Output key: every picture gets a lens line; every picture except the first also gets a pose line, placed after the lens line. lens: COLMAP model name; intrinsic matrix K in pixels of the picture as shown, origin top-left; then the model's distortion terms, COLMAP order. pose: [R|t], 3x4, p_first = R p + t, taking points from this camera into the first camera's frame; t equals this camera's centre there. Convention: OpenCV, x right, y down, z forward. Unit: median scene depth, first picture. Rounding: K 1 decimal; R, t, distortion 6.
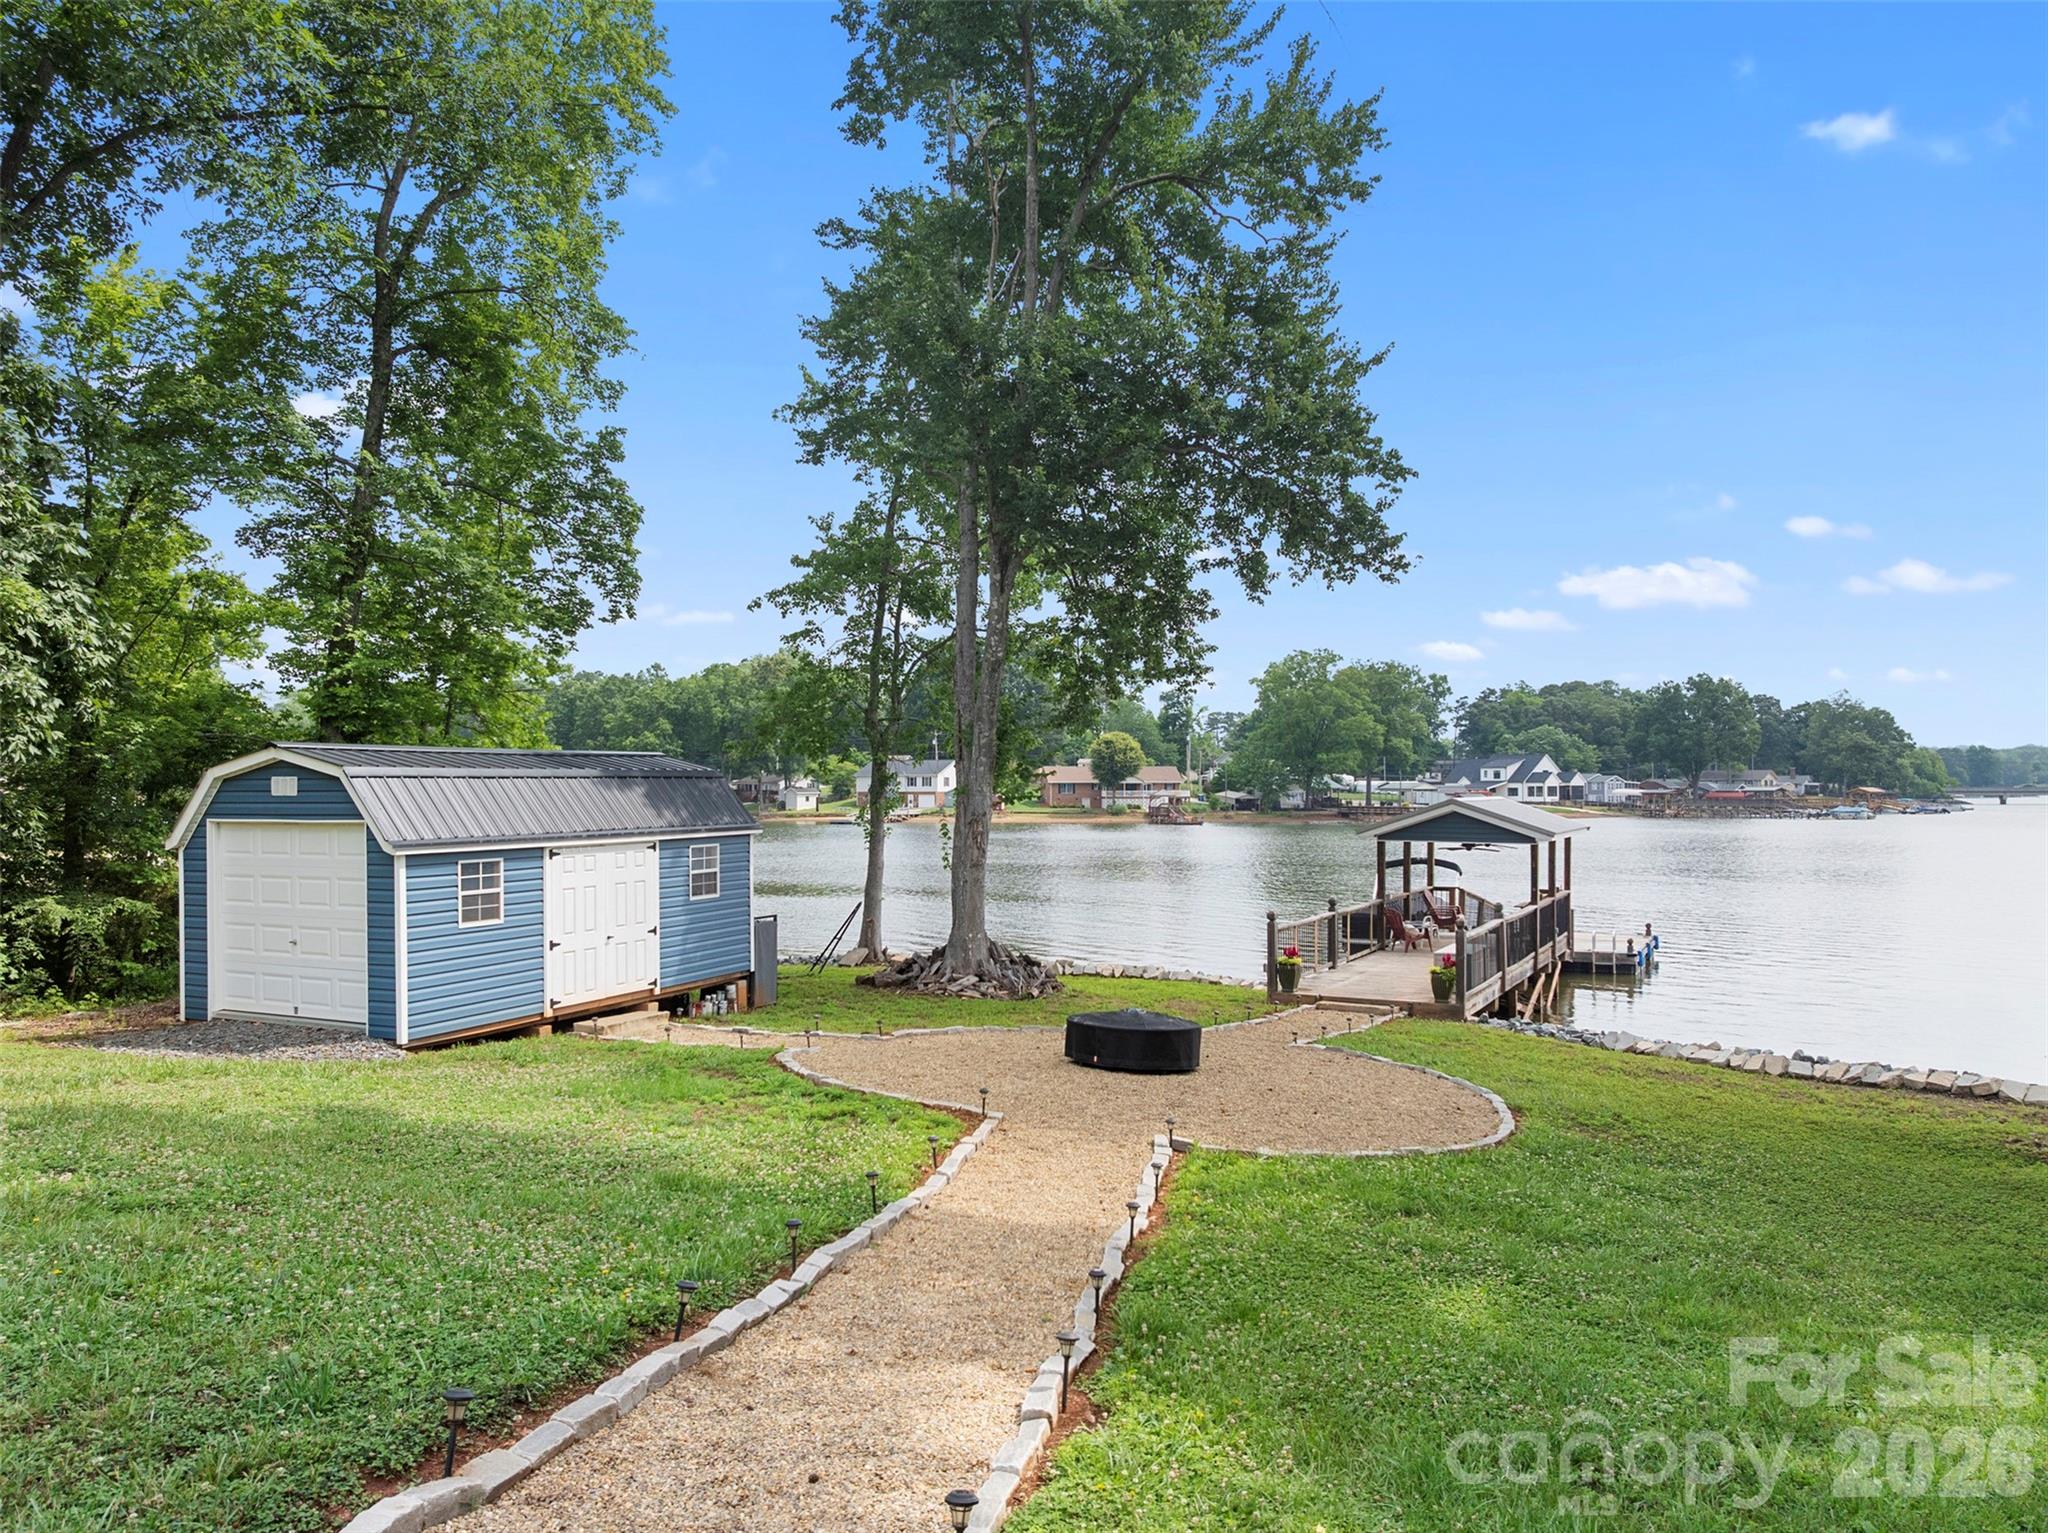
lens RADIAL K [[1454.4, 0, 1070.3], [0, 1454.4, 795.2], [0, 0, 1]] dist [-0.014145, -0.004673]
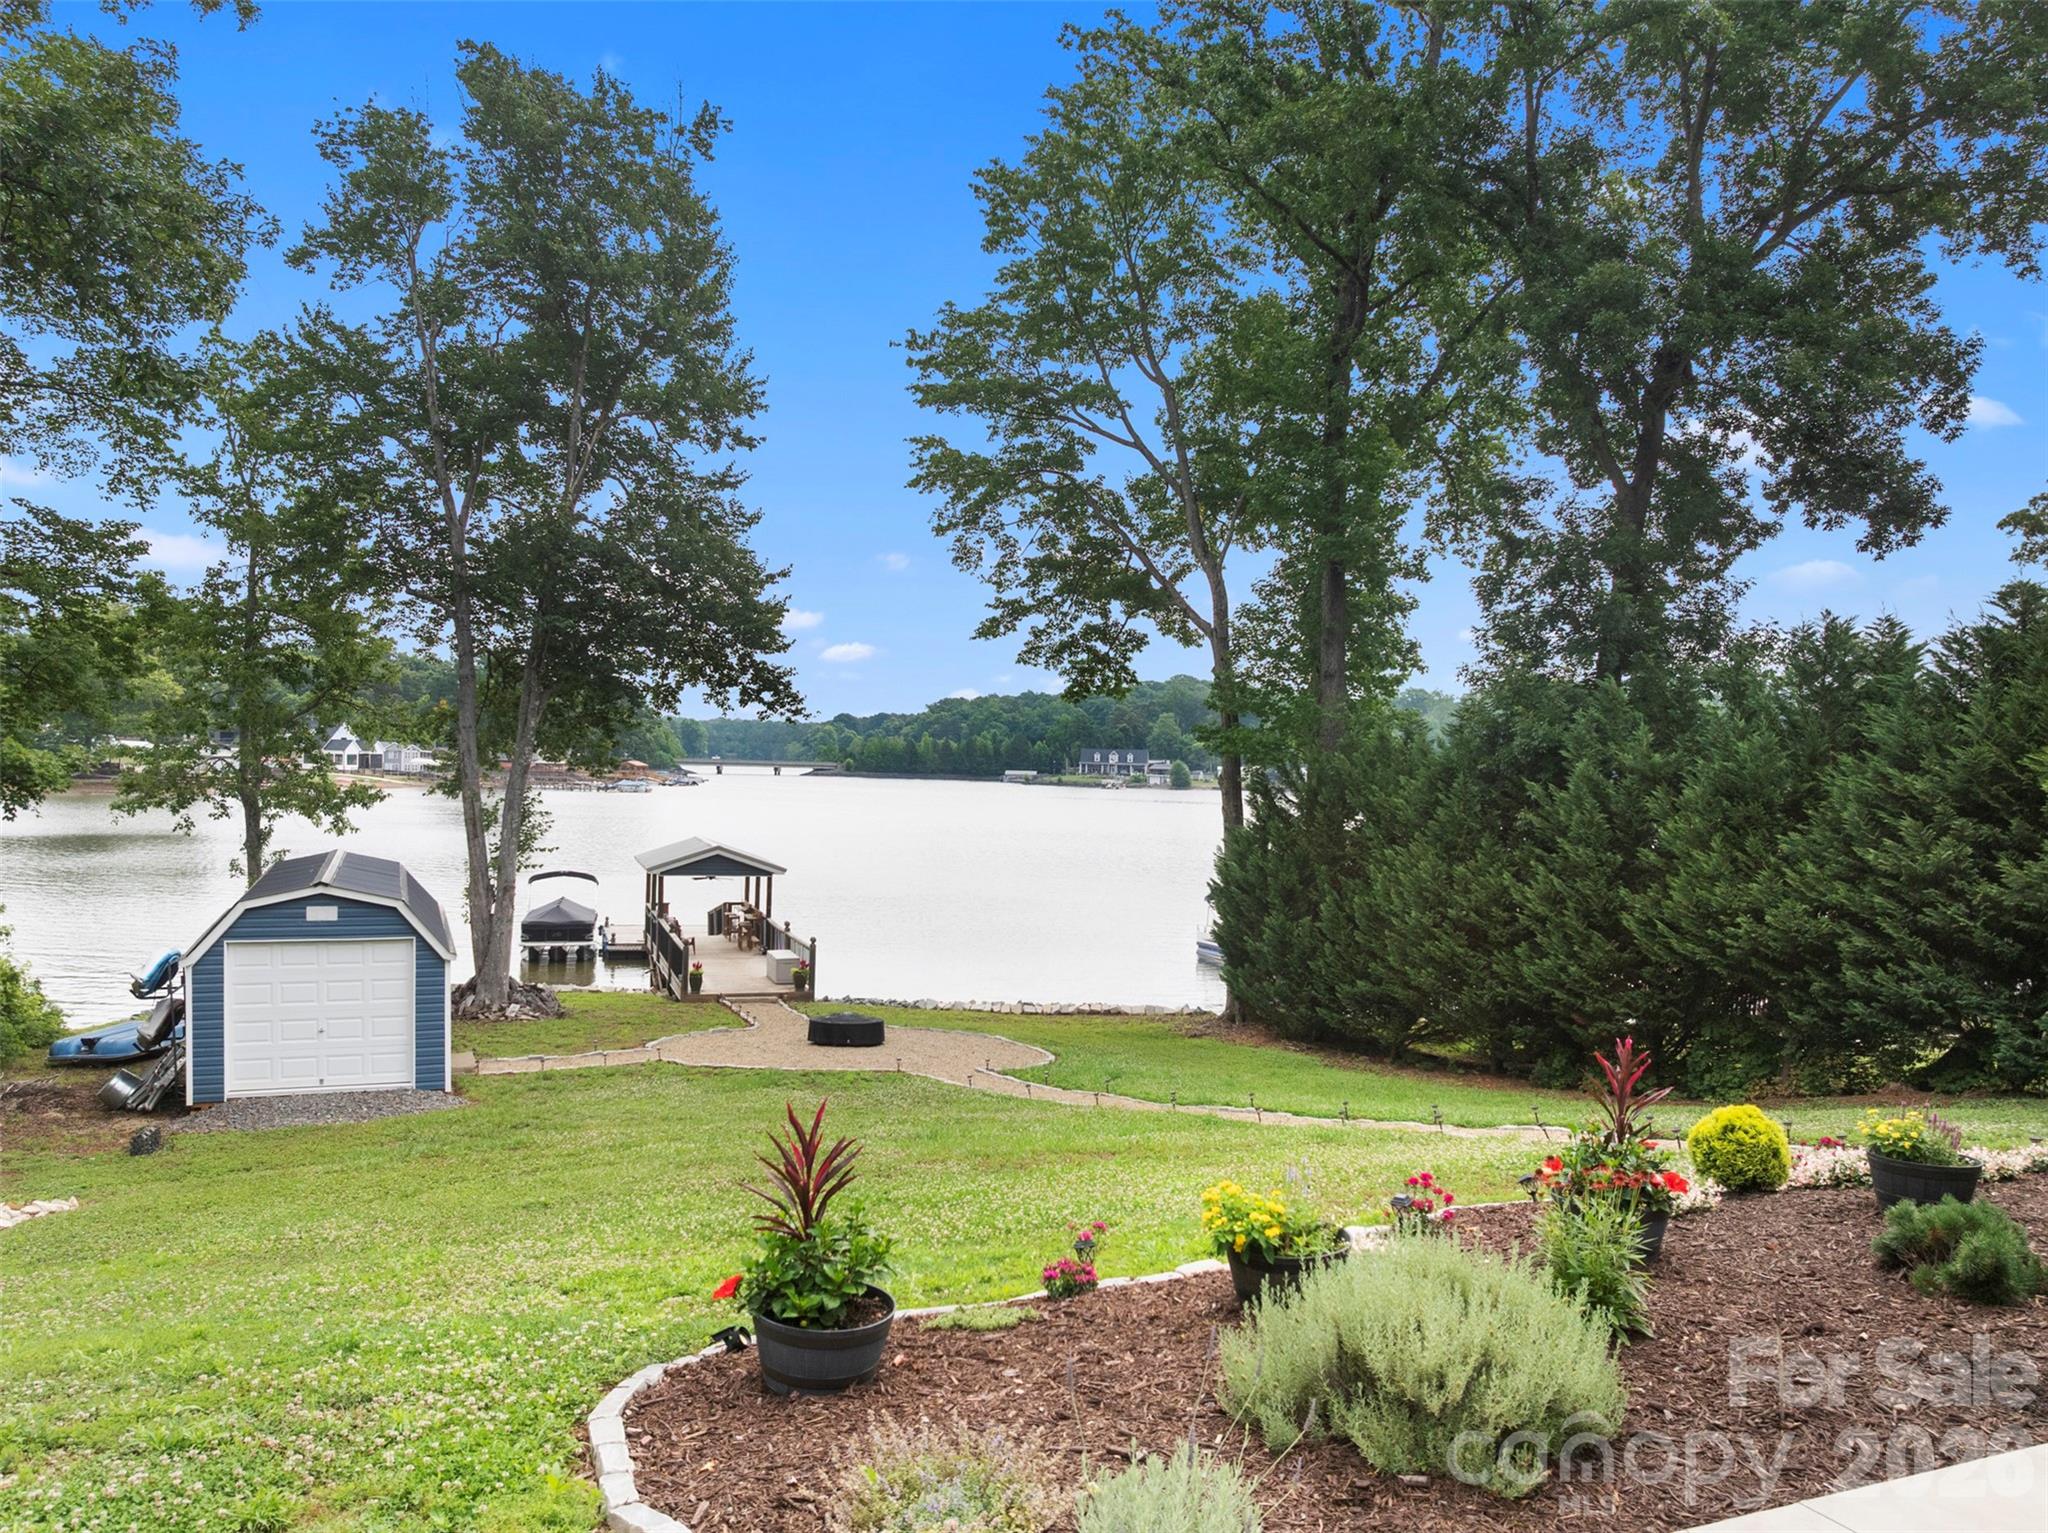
lens RADIAL K [[1454.4, 0, 1070.3], [0, 1454.4, 795.2], [0, 0, 1]] dist [-0.014145, -0.004673]
pose [[0.667346, 0.004908, 0.744732, -0.758949], [-0.028780, 0.999401, 0.019203, -0.111852], [-0.744192, -0.034249, 0.667087, -0.259674]]
